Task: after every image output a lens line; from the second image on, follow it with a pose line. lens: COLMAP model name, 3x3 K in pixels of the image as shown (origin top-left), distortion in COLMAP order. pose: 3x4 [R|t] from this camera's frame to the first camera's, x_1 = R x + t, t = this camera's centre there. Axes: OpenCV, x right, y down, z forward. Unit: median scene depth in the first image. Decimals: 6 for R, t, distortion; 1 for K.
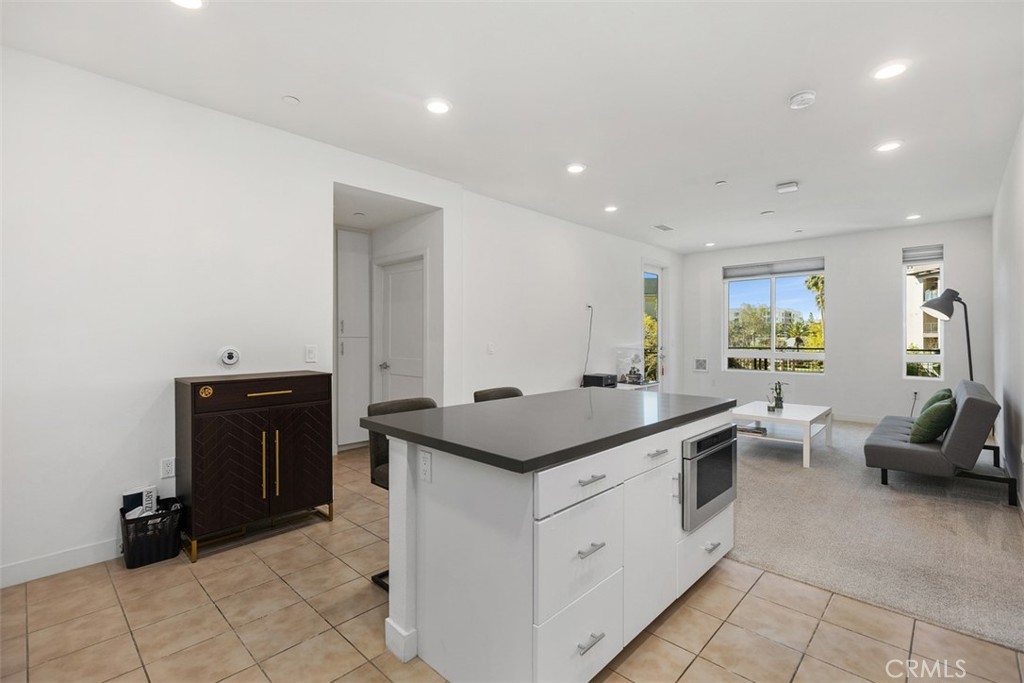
lens RADIAL K [[461.3, 0, 513.2], [0, 461.3, 336.7], [0, 0, 1]] dist [0.004132, 0.000184]
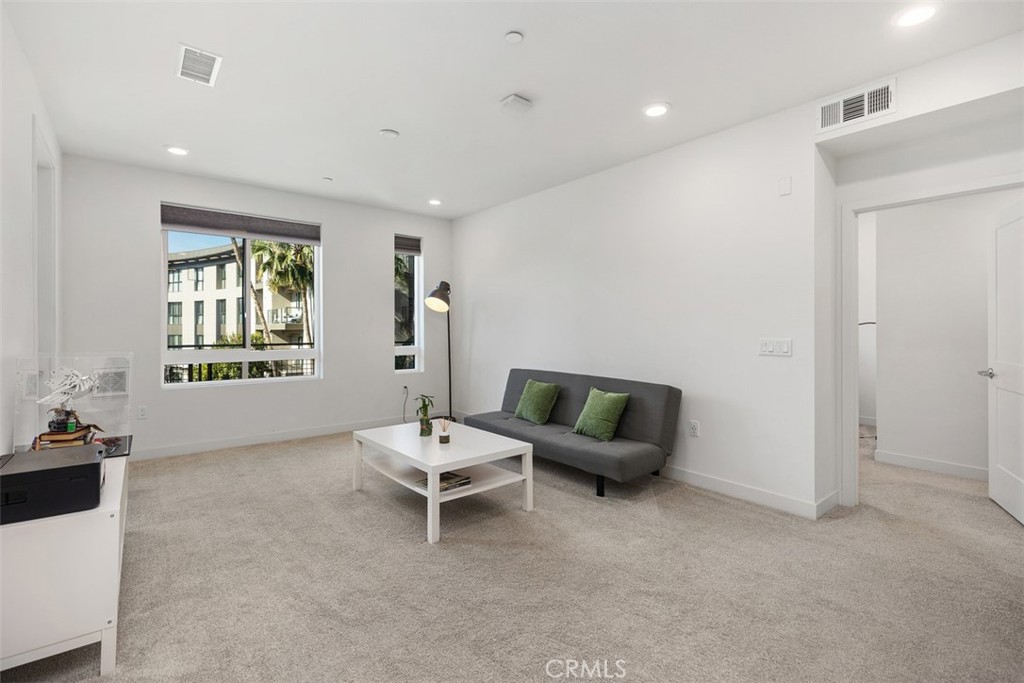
lens RADIAL K [[466.3, 0, 510.0], [0, 466.3, 330.5], [0, 0, 1]] dist [0.003494, 0.000383]
pose [[0.127098, -0.002626, 0.991887, -0.055181], [0.000016, 0.999997, 0.002645, 0.002037], [-0.991890, -0.000321, 0.127097, 0.615746]]
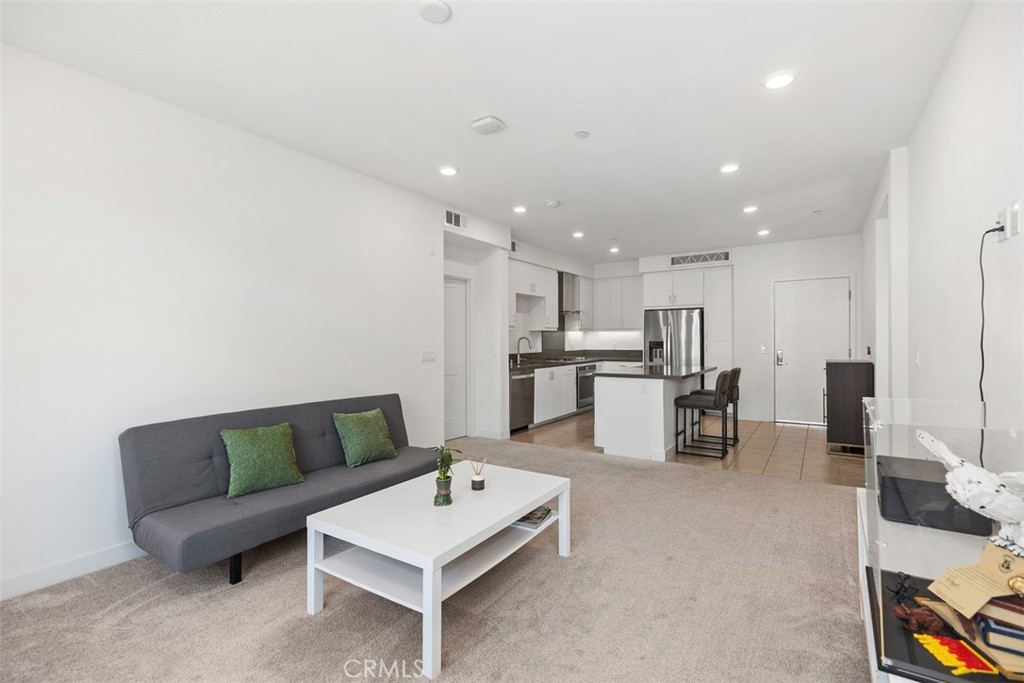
lens RADIAL K [[465.3, 0, 512.1], [0, 465.3, 339.4], [0, 0, 1]] dist [0.004203, 0.000375]
pose [[-0.983744, 0.008079, -0.179394, 0.445528], [0.008570, 0.999961, -0.001963, -0.001530], [0.179371, -0.003468, -0.983775, 1.113540]]
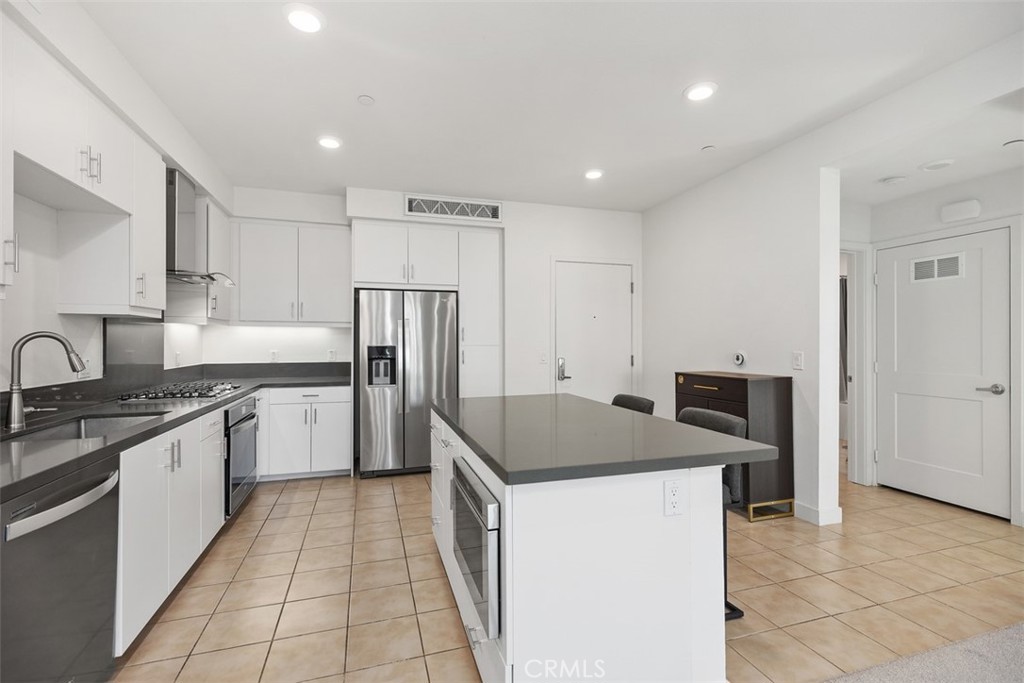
lens RADIAL K [[462.3, 0, 512.0], [0, 462.3, 341.5], [0, 0, 1]] dist [0.001977, 0.000168]
pose [[-0.479316, 0.001068, -0.877642, 0.348696], [0.003725, 0.999993, -0.000817, -0.001358], [0.877635, -0.003661, -0.479316, 0.494932]]
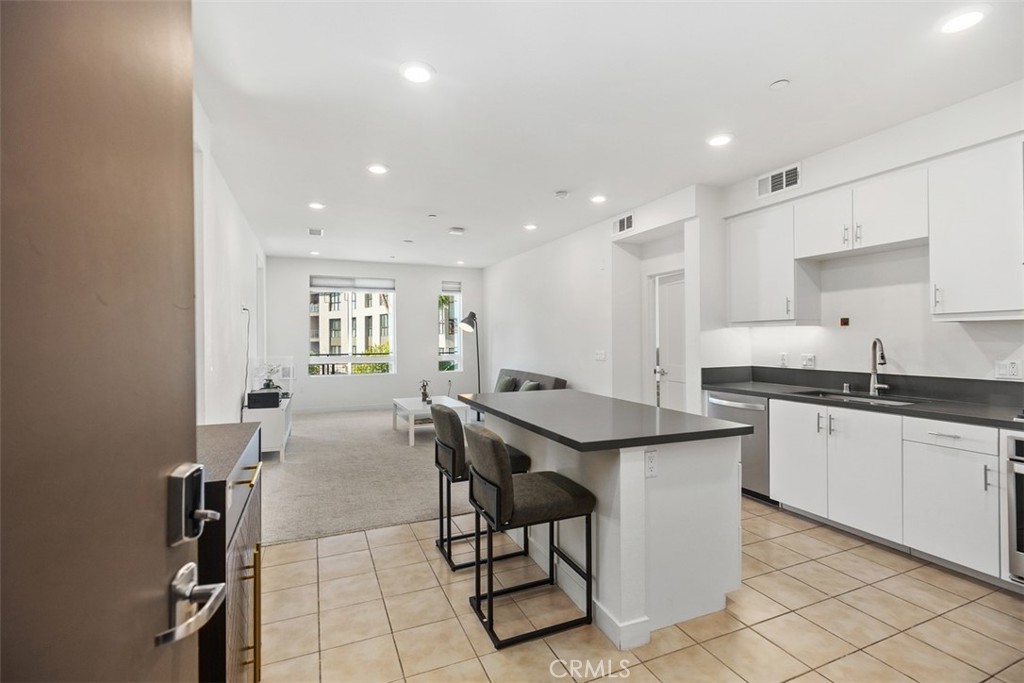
lens RADIAL K [[465.3, 0, 512.1], [0, 465.3, 339.4], [0, 0, 1]] dist [0.004203, 0.000375]
pose [[0.390202, -0.003797, 0.920722, -0.379886], [0.005223, 0.999985, 0.001911, -0.011119], [-0.920715, 0.004063, 0.390215, 0.225527]]
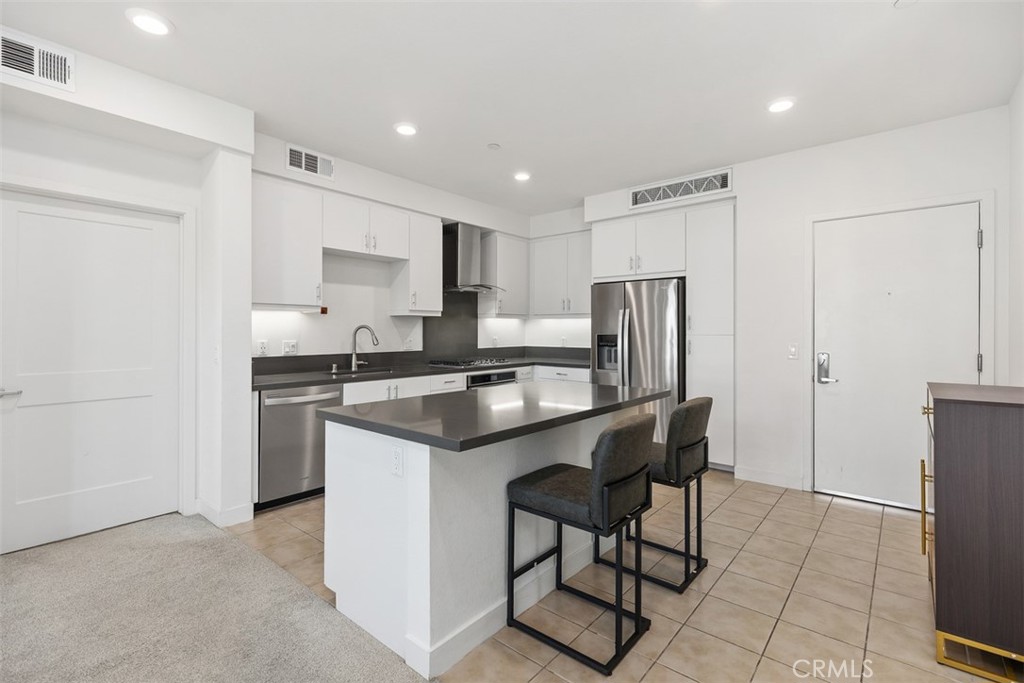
lens RADIAL K [[466.3, 0, 510.0], [0, 466.3, 330.5], [0, 0, 1]] dist [0.003494, 0.000383]
pose [[-0.997942, 0.000083, -0.064118, 0.075168], [0.000266, 0.999996, -0.002849, -0.000247], [0.064117, -0.002861, -0.997938, 0.720953]]
